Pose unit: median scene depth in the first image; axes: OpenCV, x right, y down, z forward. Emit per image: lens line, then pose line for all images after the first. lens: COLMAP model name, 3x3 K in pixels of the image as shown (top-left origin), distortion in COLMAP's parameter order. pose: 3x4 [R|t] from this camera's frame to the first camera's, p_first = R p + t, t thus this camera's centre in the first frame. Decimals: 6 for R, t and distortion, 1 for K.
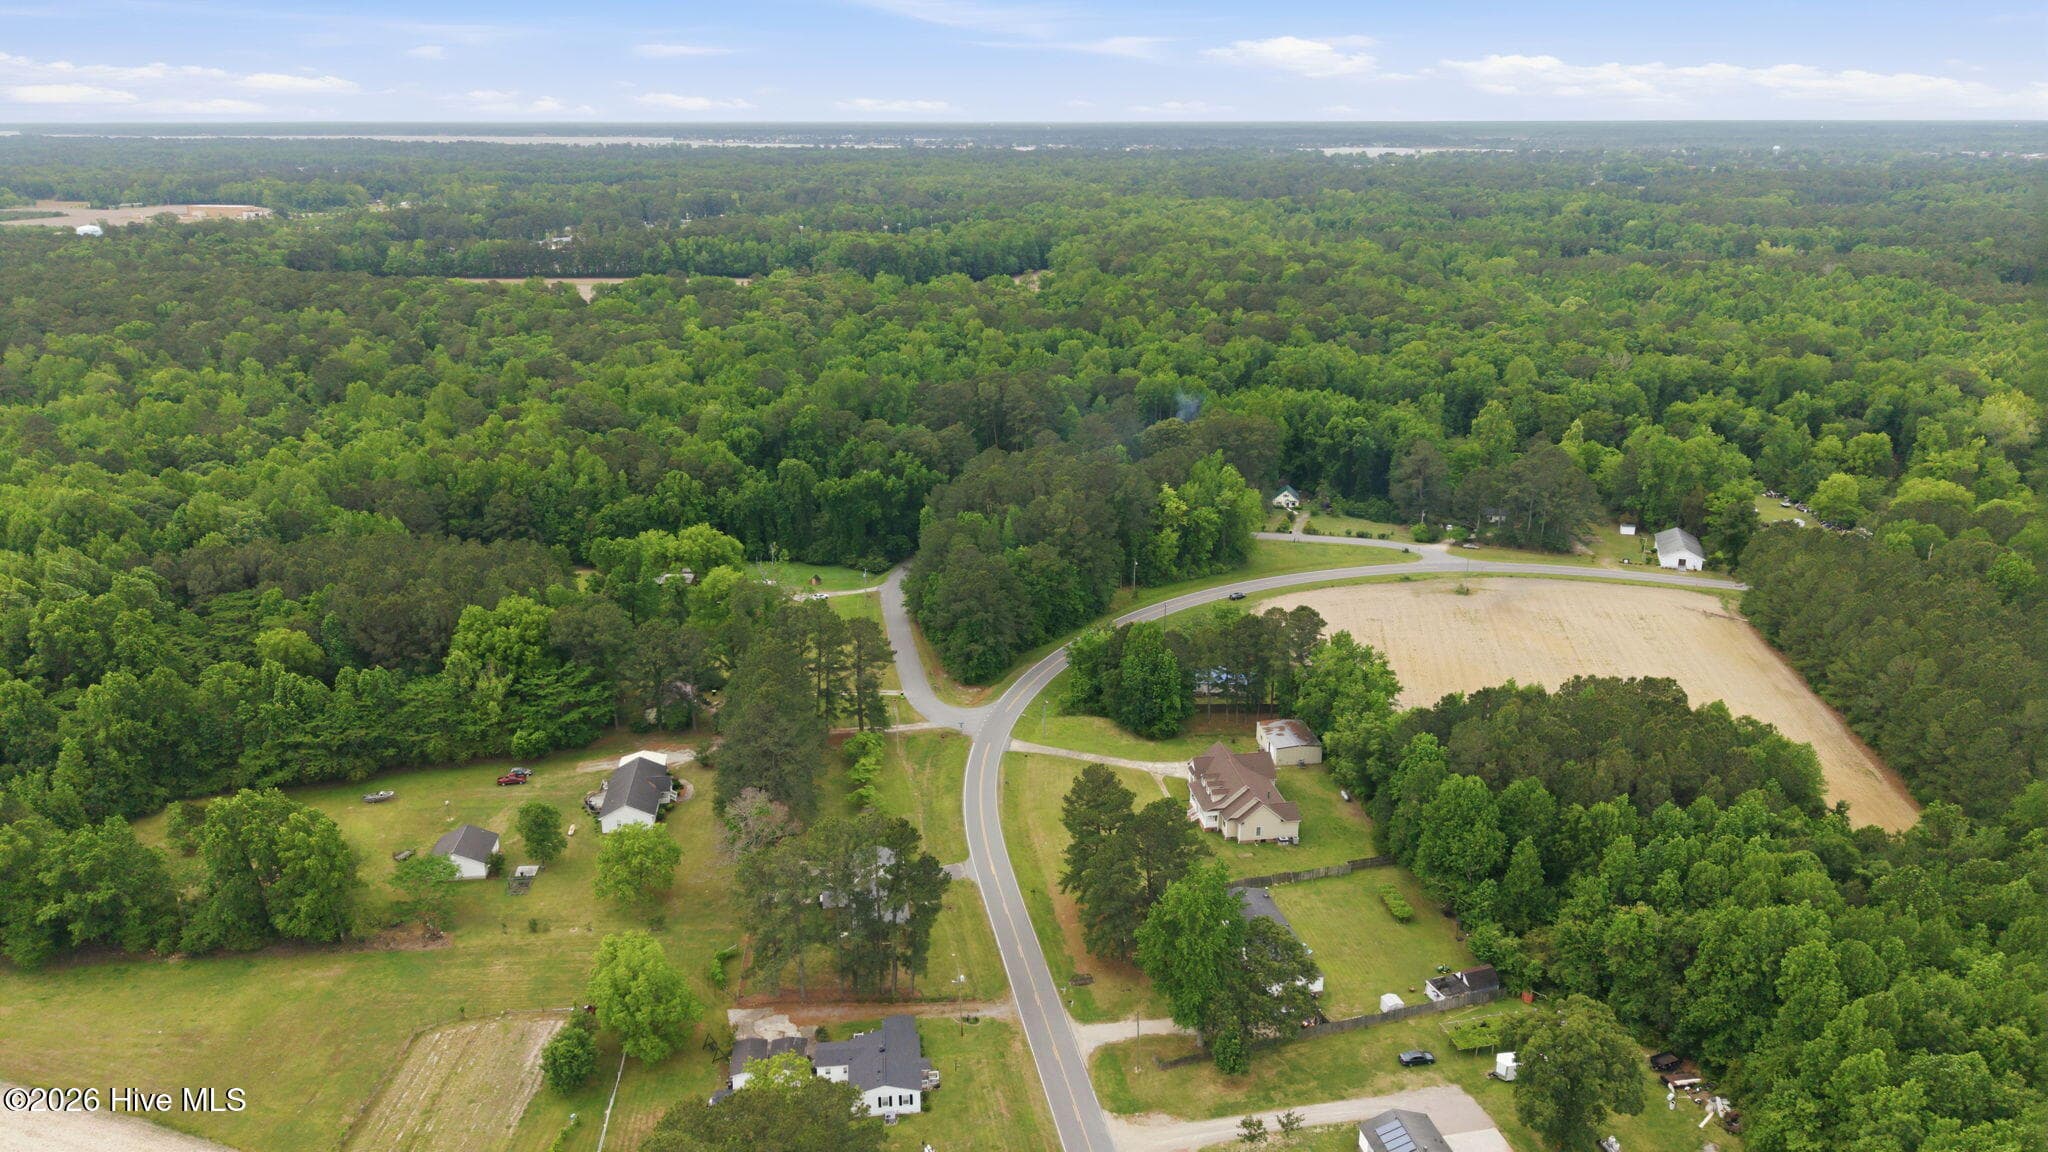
lens RADIAL K [[1402.0, 0, 1009.2], [0, 1402.0, 570.4], [0, 0, 1]] dist [0.034047, -0.003202]
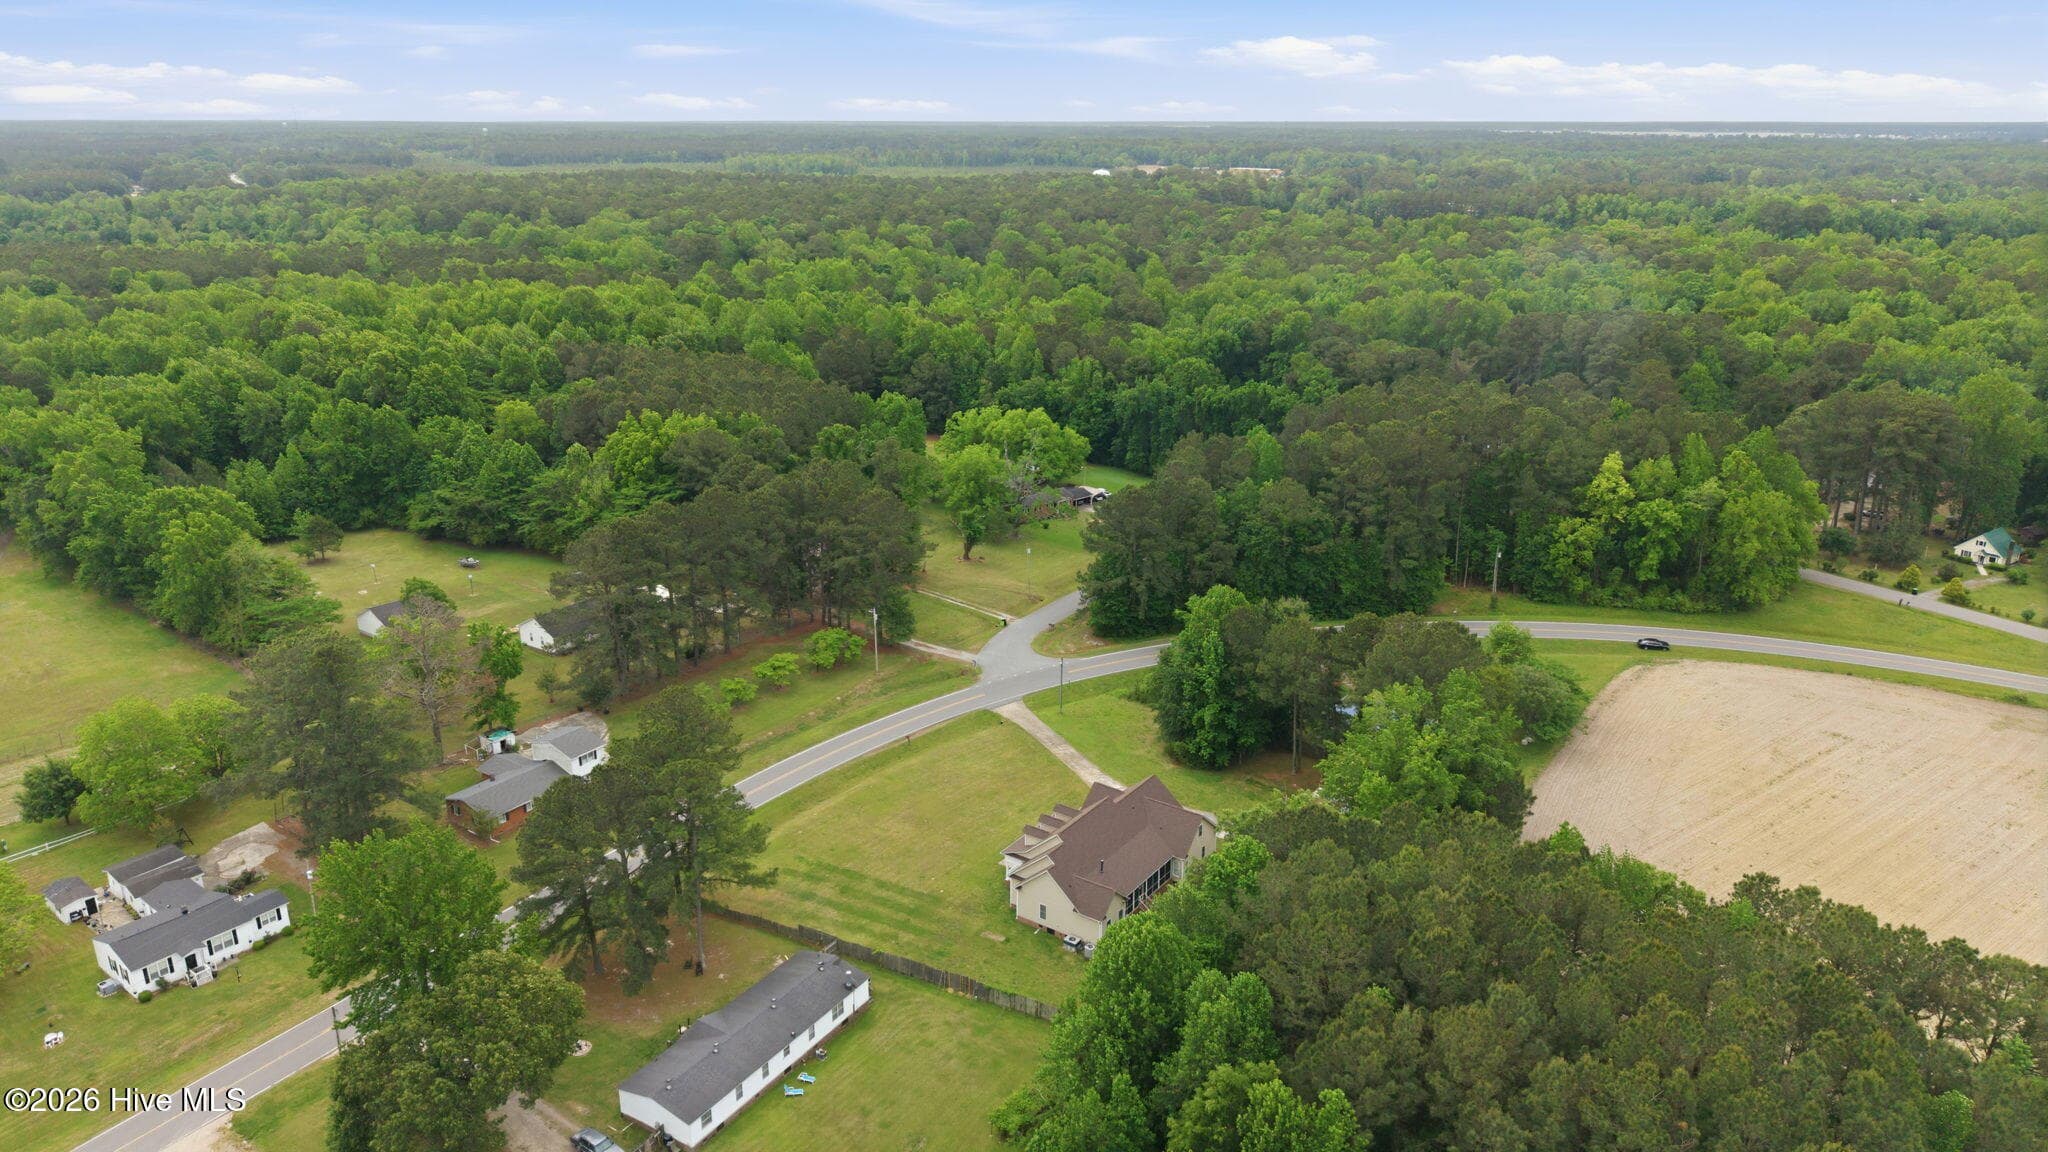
lens RADIAL K [[1402.0, 0, 1009.2], [0, 1402.0, 570.4], [0, 0, 1]] dist [0.034047, -0.003202]
pose [[0.736133, 0.223196, -0.638977, 0.341128], [-0.218601, 0.971871, 0.087638, -0.005508], [0.640564, 0.075168, 0.764217, 0.335875]]
